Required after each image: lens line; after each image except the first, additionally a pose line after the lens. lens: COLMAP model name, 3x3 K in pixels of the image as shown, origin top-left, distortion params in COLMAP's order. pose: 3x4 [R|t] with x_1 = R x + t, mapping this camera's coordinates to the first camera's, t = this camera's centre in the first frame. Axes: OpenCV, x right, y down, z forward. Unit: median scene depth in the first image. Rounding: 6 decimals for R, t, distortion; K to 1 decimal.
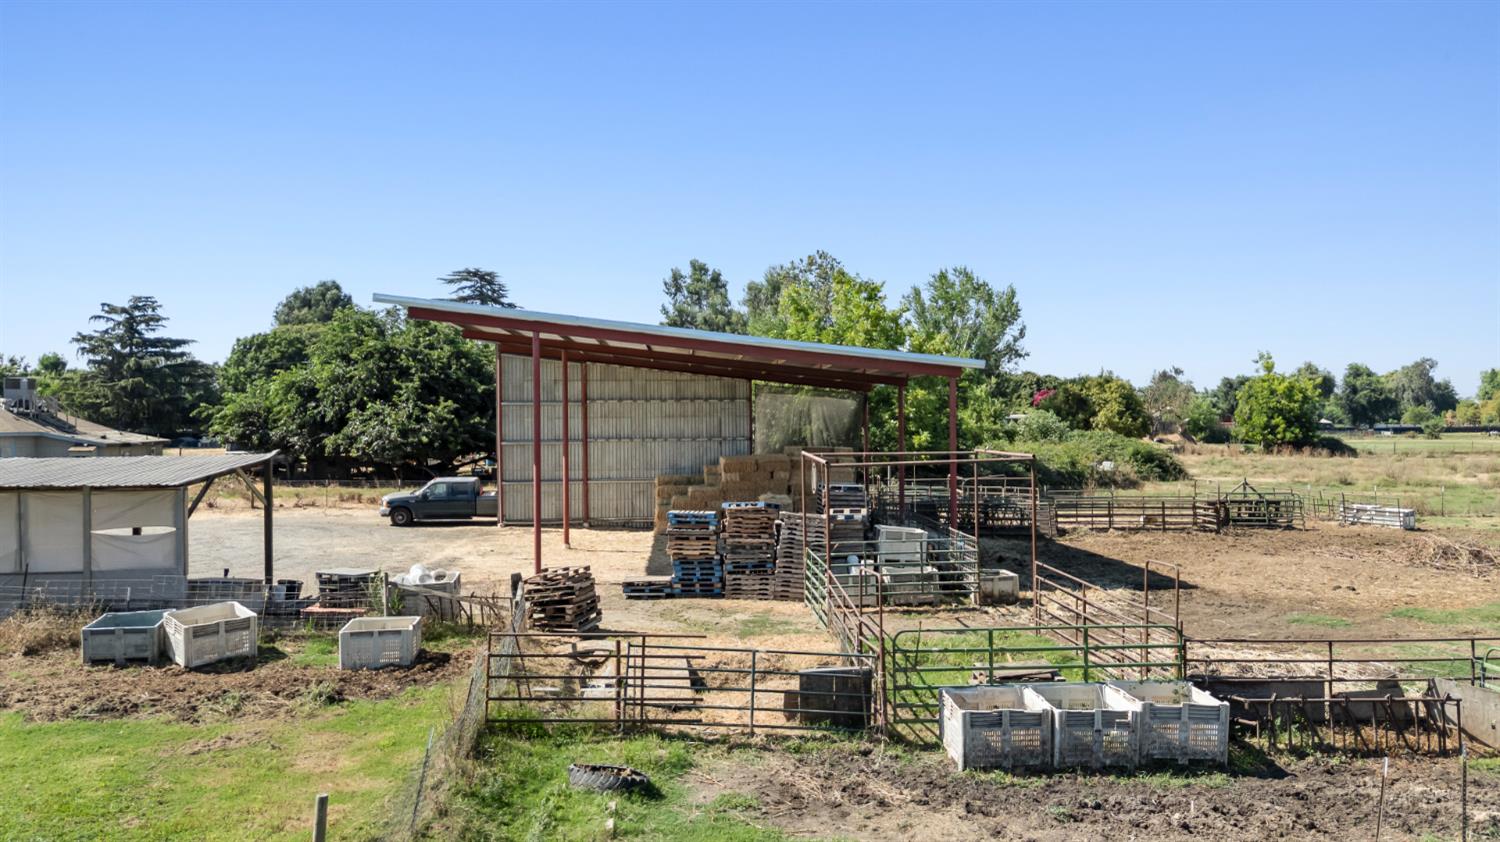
lens RADIAL K [[1087.3, 0, 756.2], [0, 1087.3, 415.9], [0, 0, 1]] dist [0.067930, -0.062182]
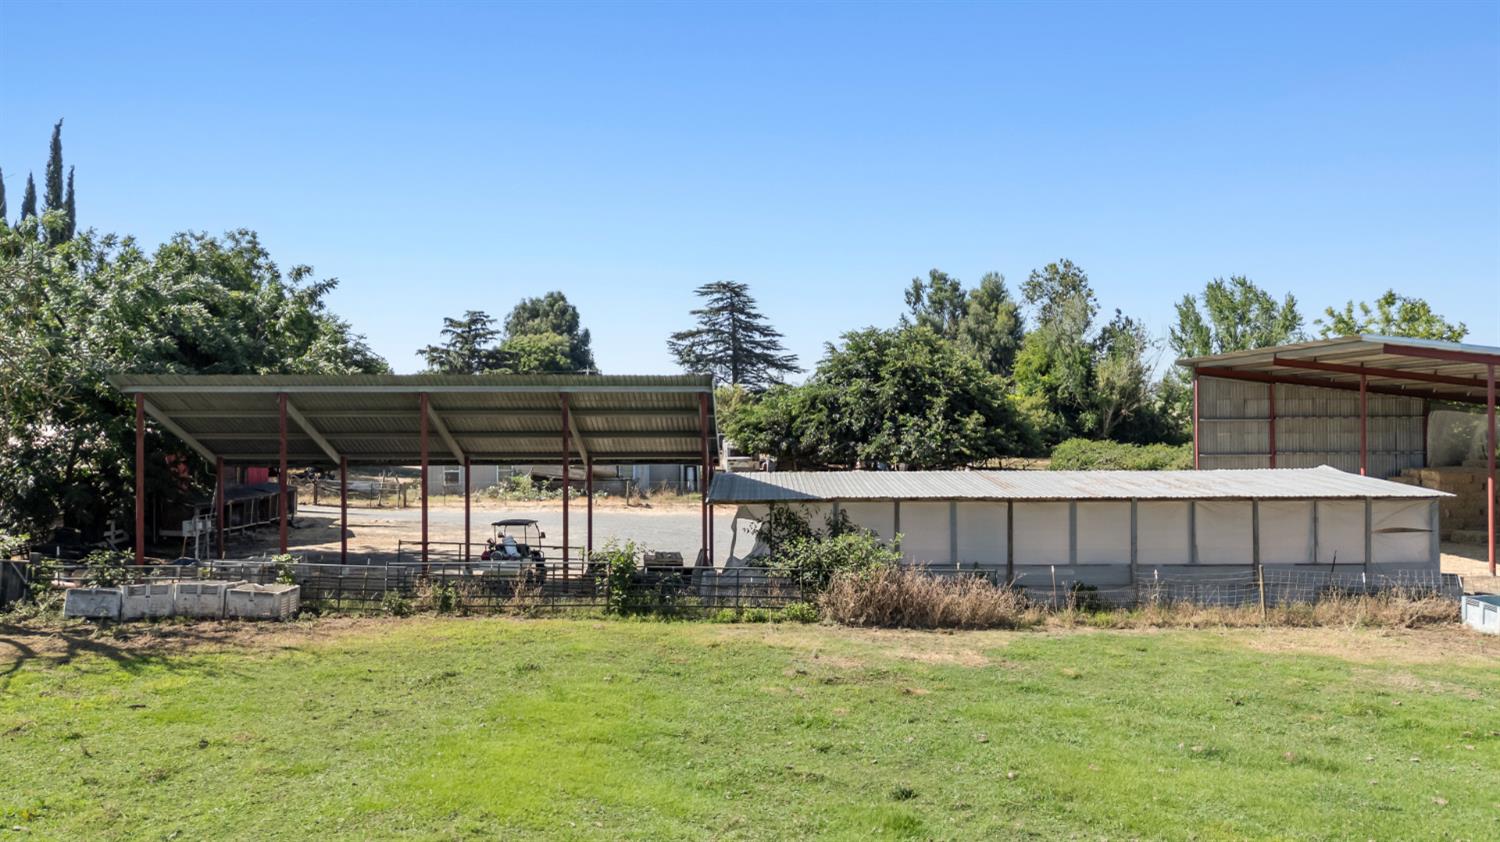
lens RADIAL K [[1087.3, 0, 761.1], [0, 1087.3, 435.4], [0, 0, 1]] dist [0.067930, -0.062182]
pose [[0.998197, 0.002240, -0.059973, -0.612332], [-0.001318, 0.999880, 0.015414, -0.012341], [0.060000, -0.015307, 0.998081, -0.148165]]
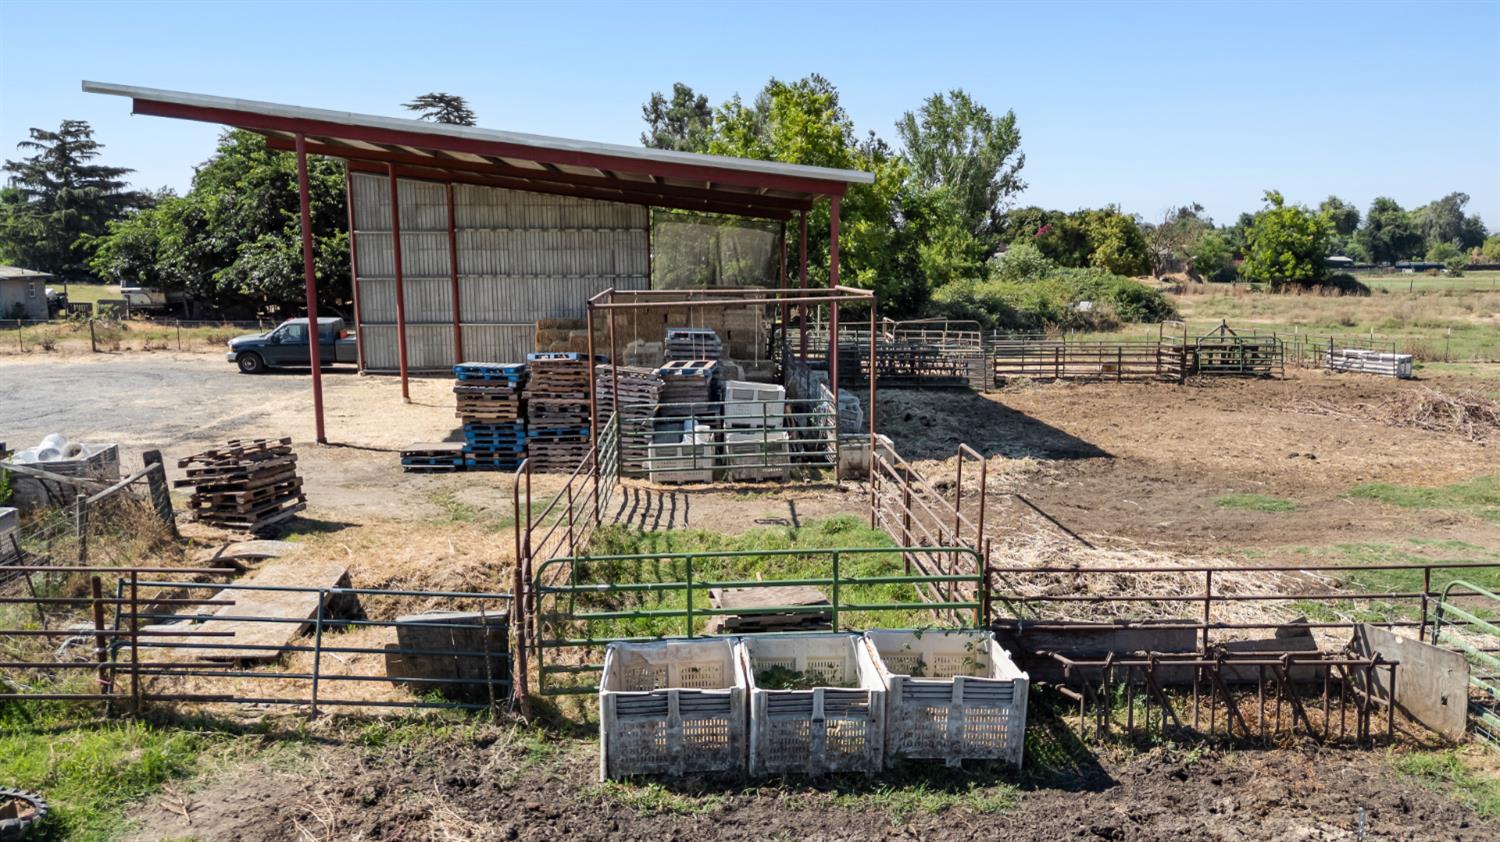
lens RADIAL K [[1087.3, 0, 756.2], [0, 1087.3, 423.2], [0, 0, 1]] dist [0.067930, -0.062182]
pose [[0.999926, 0.002577, -0.011871, 0.092565], [-0.000747, 0.988428, 0.151686, 0.005976], [0.012125, -0.151666, 0.988357, 0.129505]]
